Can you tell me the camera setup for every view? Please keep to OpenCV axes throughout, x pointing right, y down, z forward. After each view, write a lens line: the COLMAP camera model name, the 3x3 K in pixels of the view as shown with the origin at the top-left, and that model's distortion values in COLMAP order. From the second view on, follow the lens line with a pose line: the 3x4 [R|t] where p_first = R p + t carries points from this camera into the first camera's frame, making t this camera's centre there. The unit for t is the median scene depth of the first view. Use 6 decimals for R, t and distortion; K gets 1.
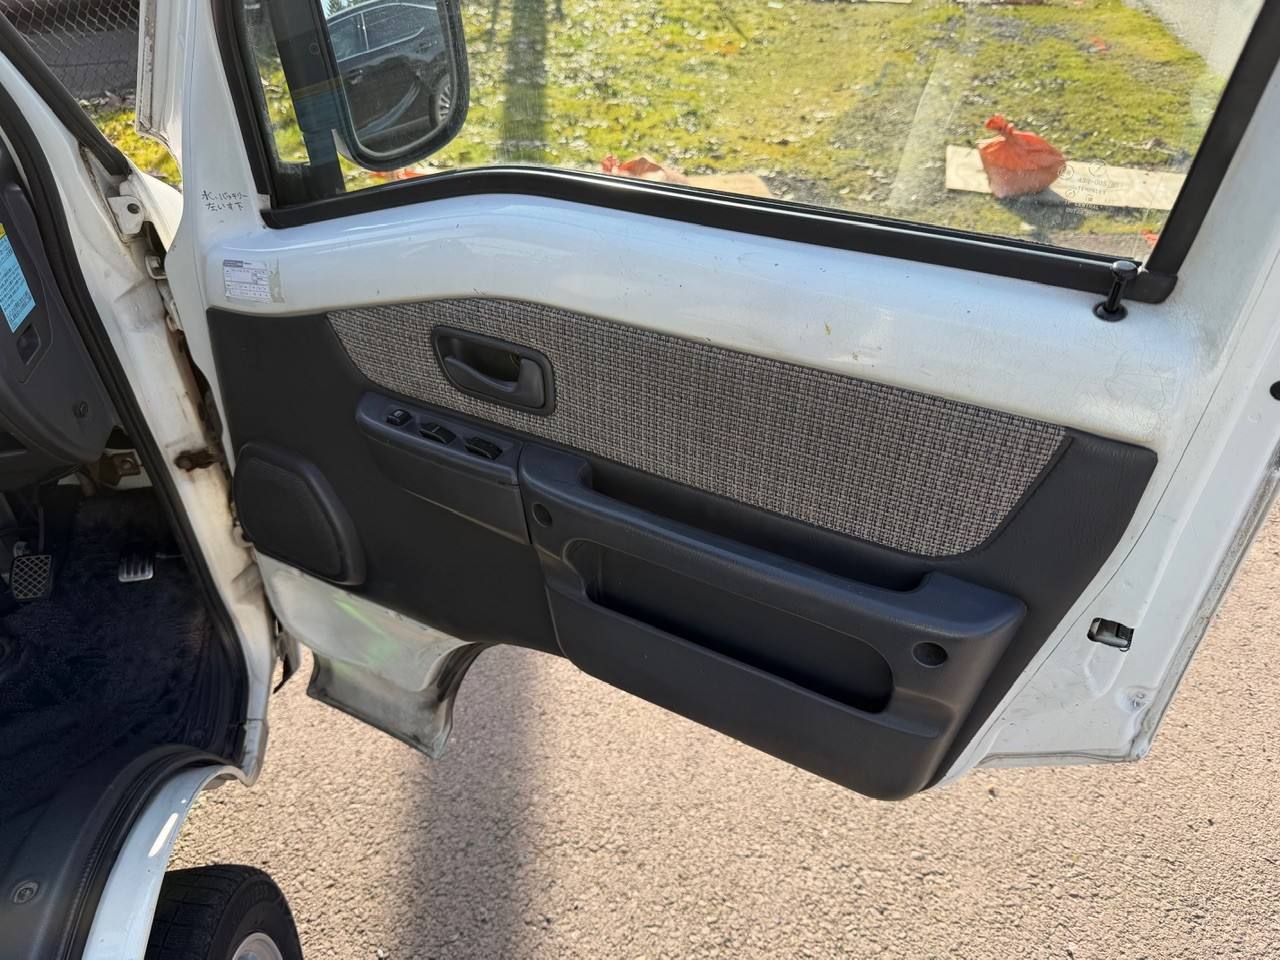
lens RADIAL K [[902.8, 0, 649.6], [0, 902.8, 478.1], [0, 0, 1]] dist [0.049174, -0.077367]
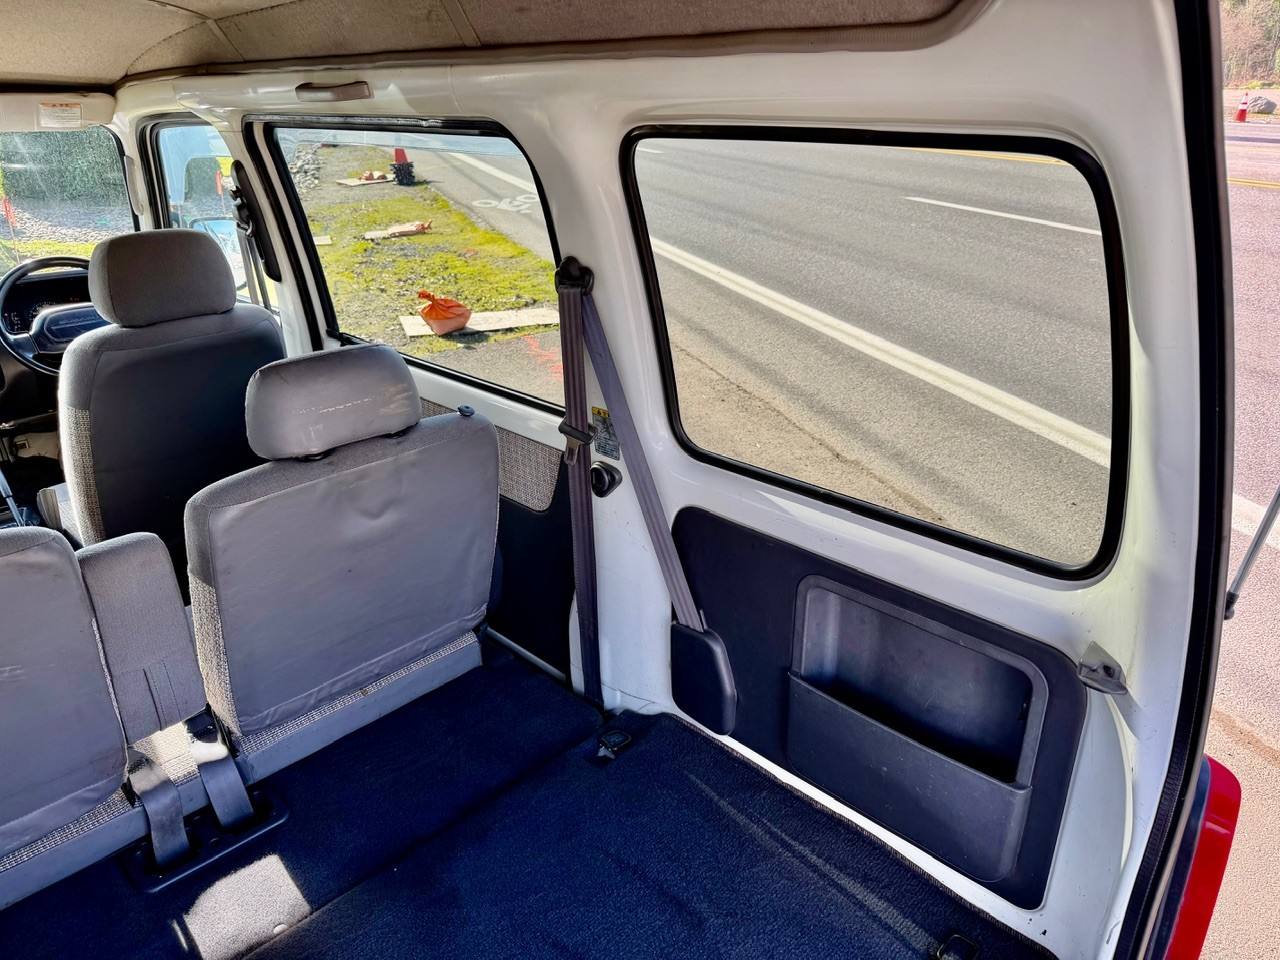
lens RADIAL K [[902.8, 0, 641.8], [0, 902.8, 491.1], [0, 0, 1]] dist [0.049174, -0.077367]
pose [[0.823096, -0.254687, 0.507590, -0.211452], [0.359941, 0.925304, -0.119394, 0.266236], [-0.439267, 0.280975, 0.853286, -0.464699]]
